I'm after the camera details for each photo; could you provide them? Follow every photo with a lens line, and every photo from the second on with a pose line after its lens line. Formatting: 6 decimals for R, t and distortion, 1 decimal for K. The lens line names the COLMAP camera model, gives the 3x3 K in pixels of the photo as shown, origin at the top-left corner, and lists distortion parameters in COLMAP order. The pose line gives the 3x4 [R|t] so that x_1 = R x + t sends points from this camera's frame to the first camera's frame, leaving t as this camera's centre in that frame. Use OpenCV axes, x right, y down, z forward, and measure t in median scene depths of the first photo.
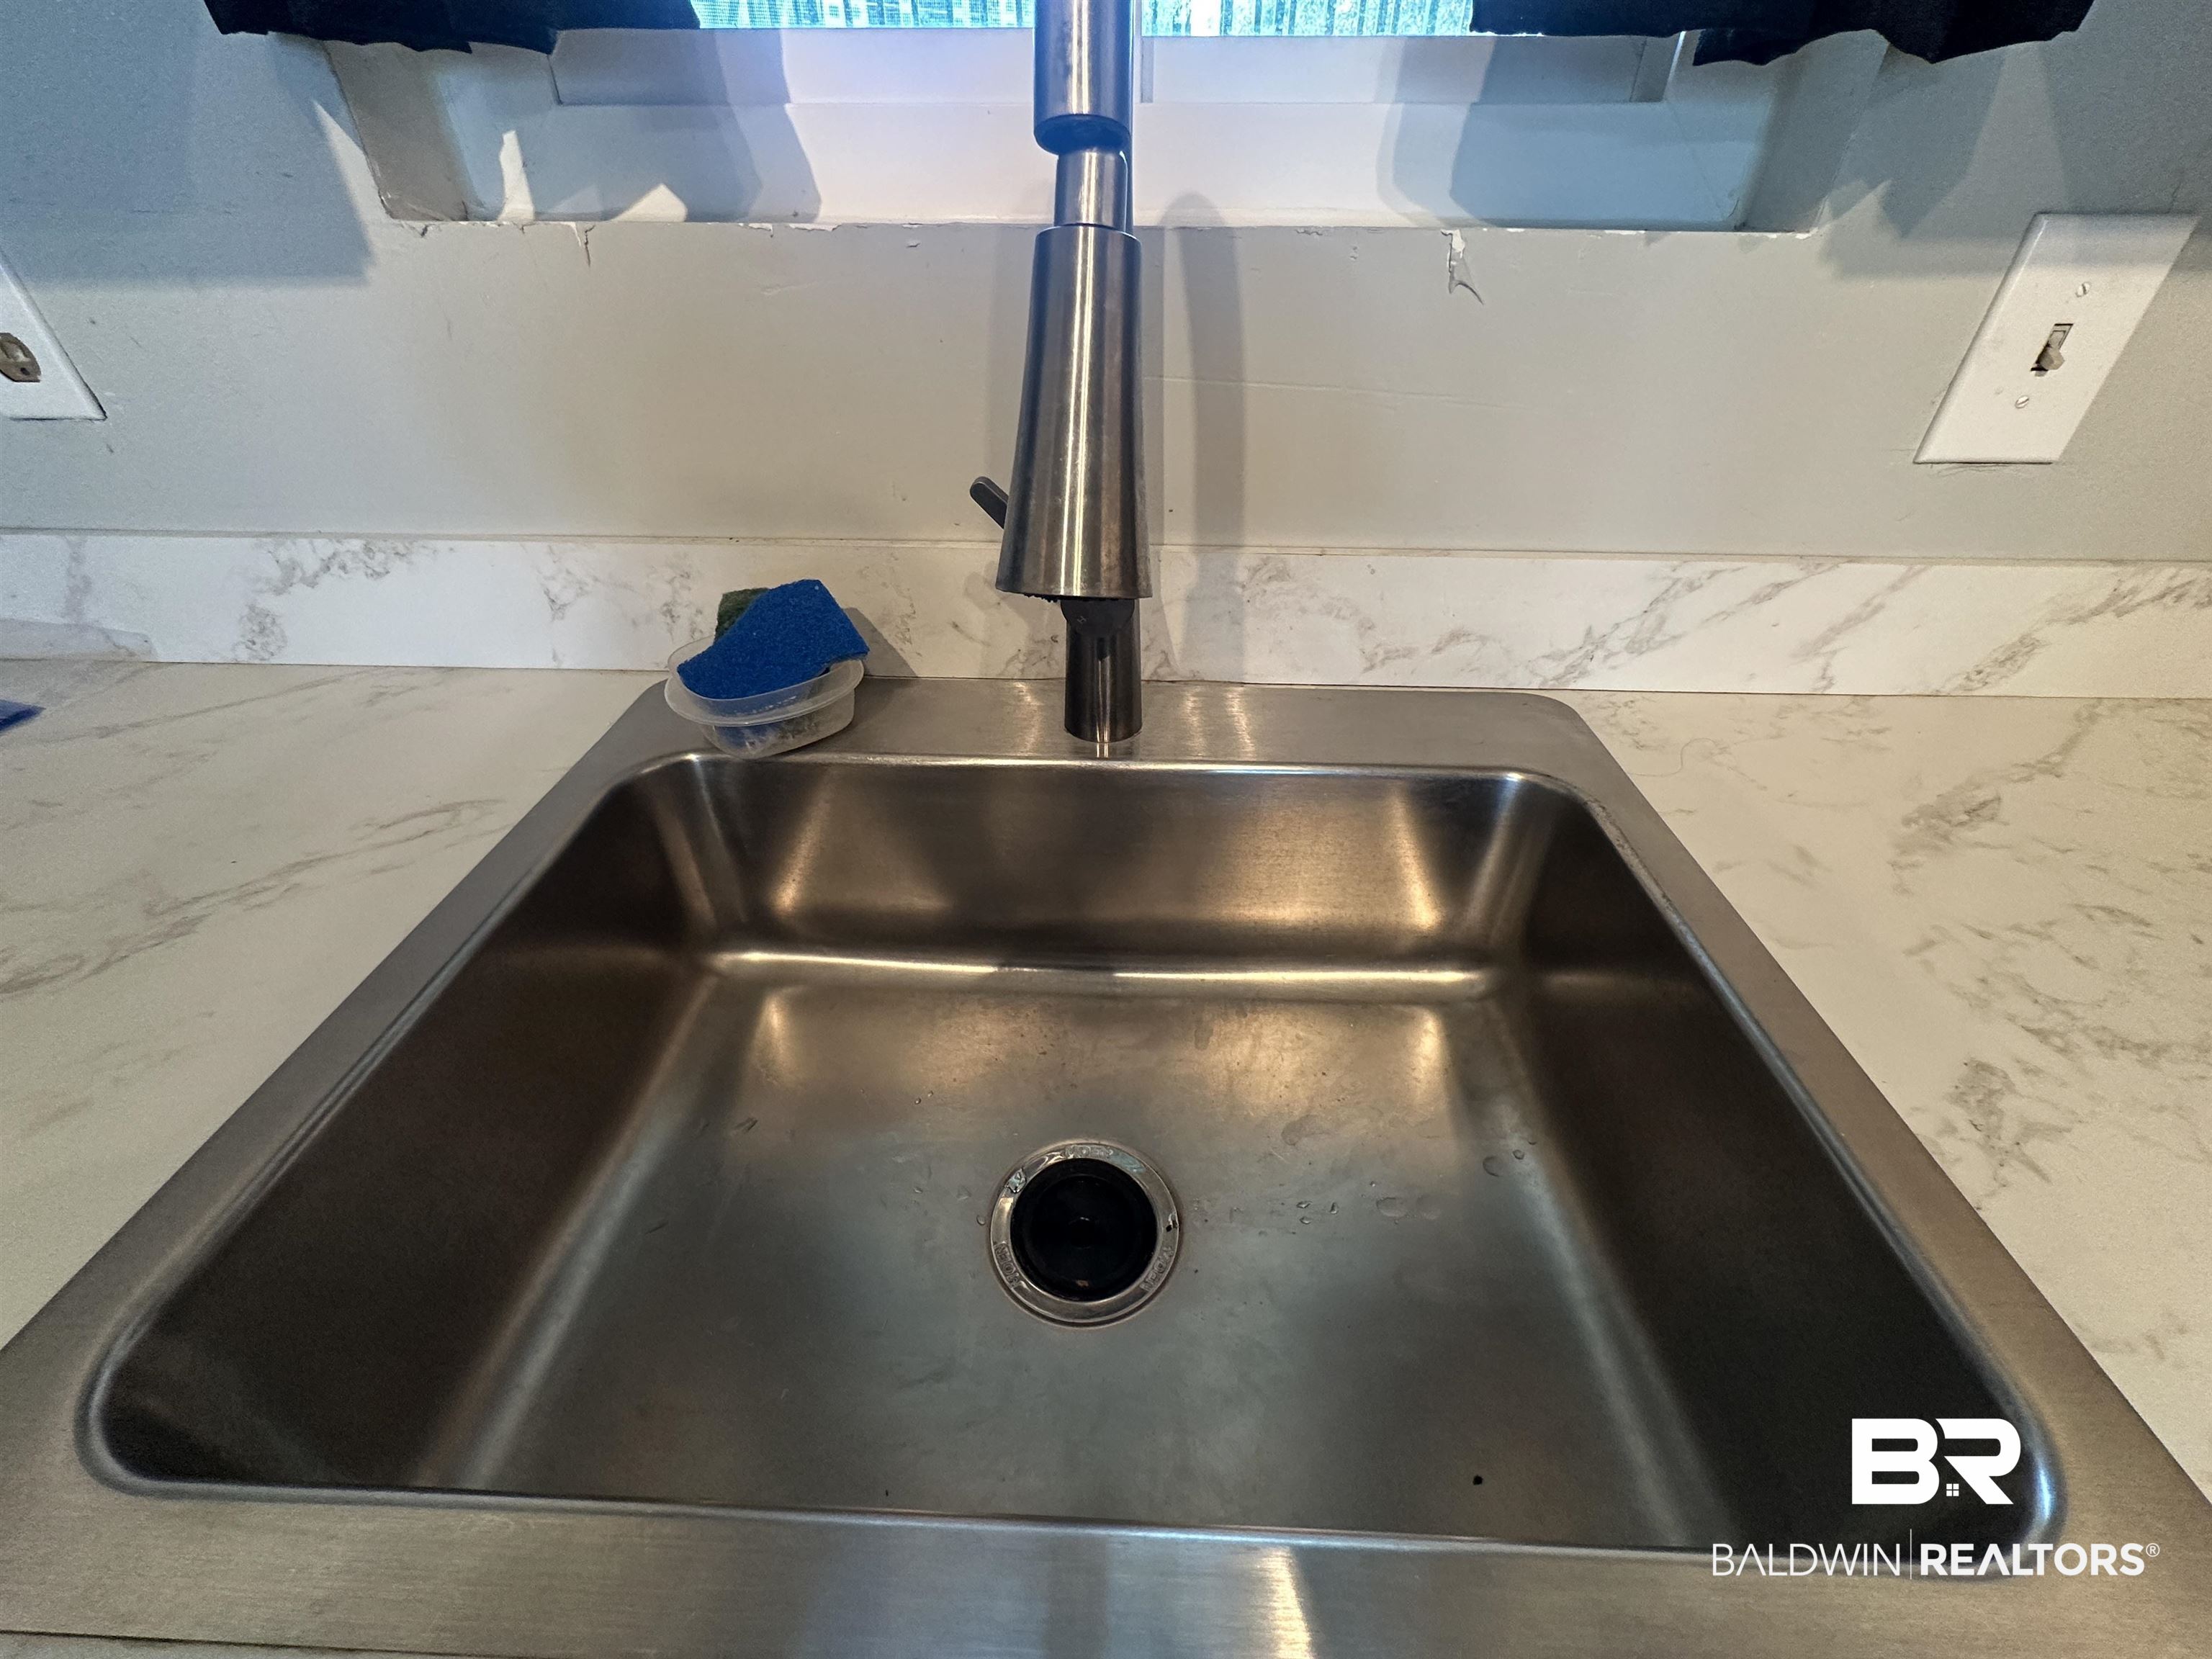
lens RADIAL K [[878.7, 0, 1105.9], [0, 878.7, 847.6], [0, 0, 1]] dist [0.000119, 0.000481]
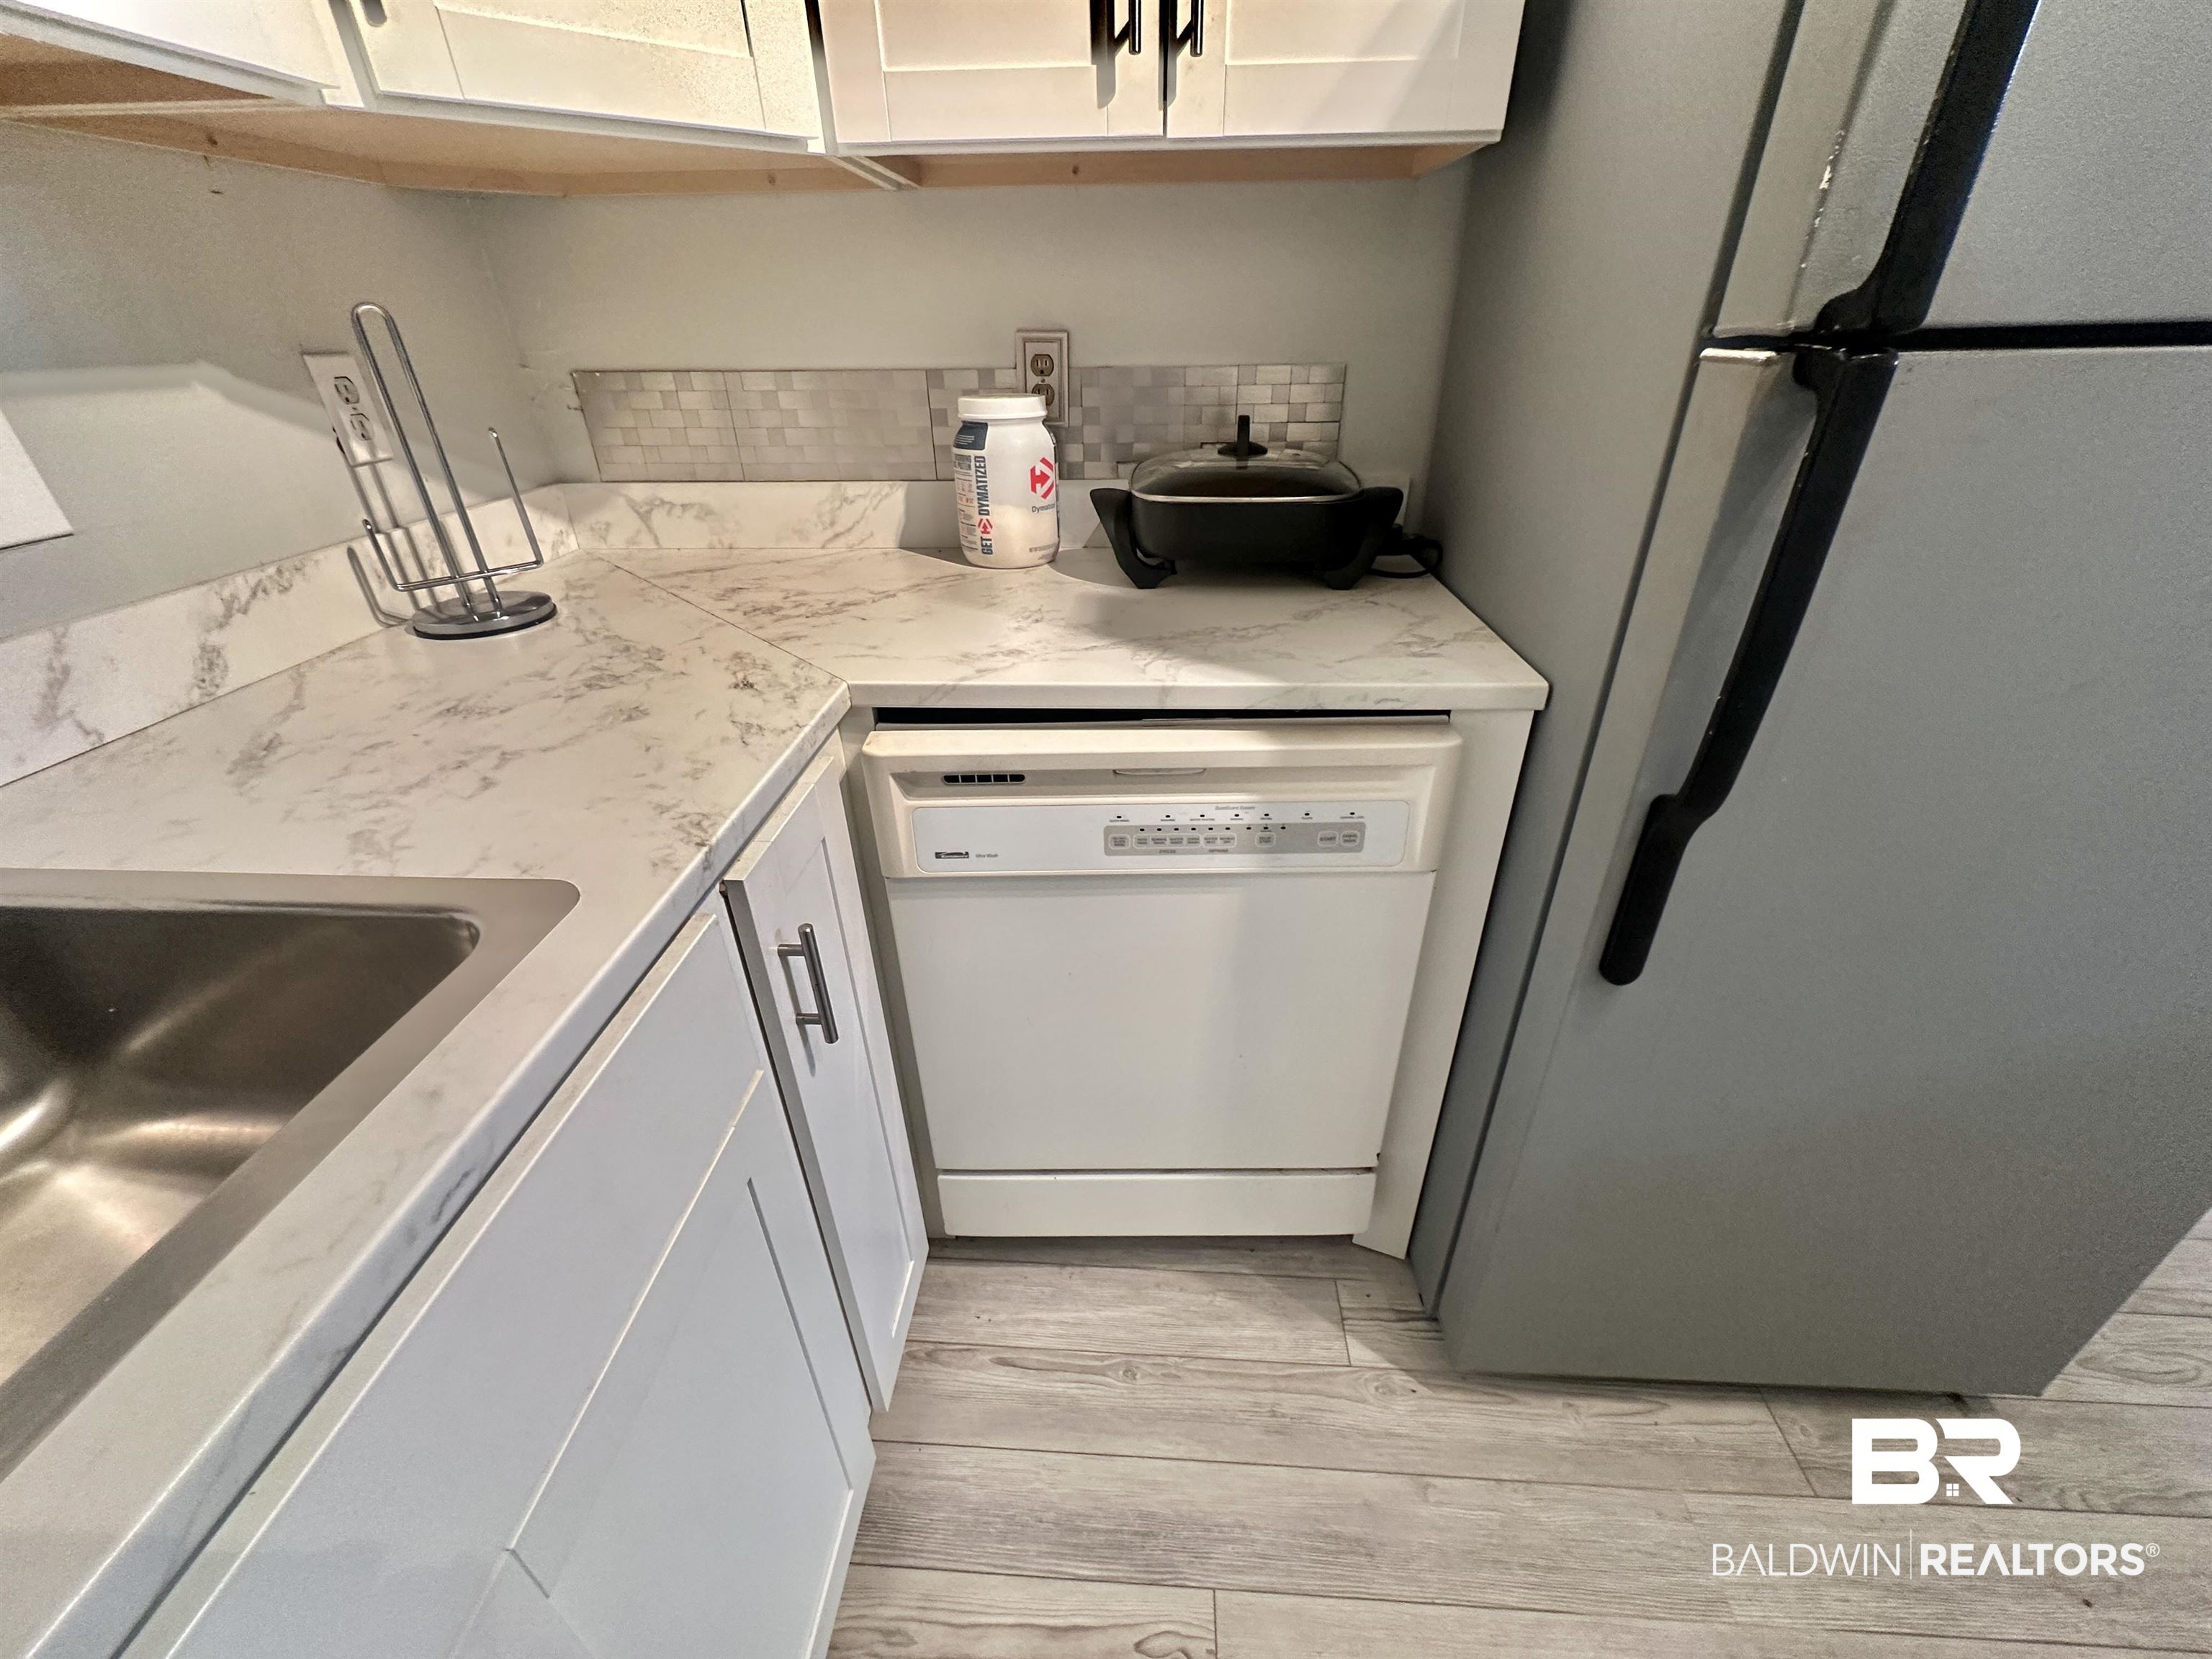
lens RADIAL K [[878.7, 0, 1105.9], [0, 878.7, 847.6], [0, 0, 1]] dist [0.000119, 0.000481]
pose [[0.019605, -0.515923, 0.856410, -0.257779], [0.610162, 0.684741, 0.398537, 0.314940], [-0.792034, 0.514736, 0.328222, -0.418829]]
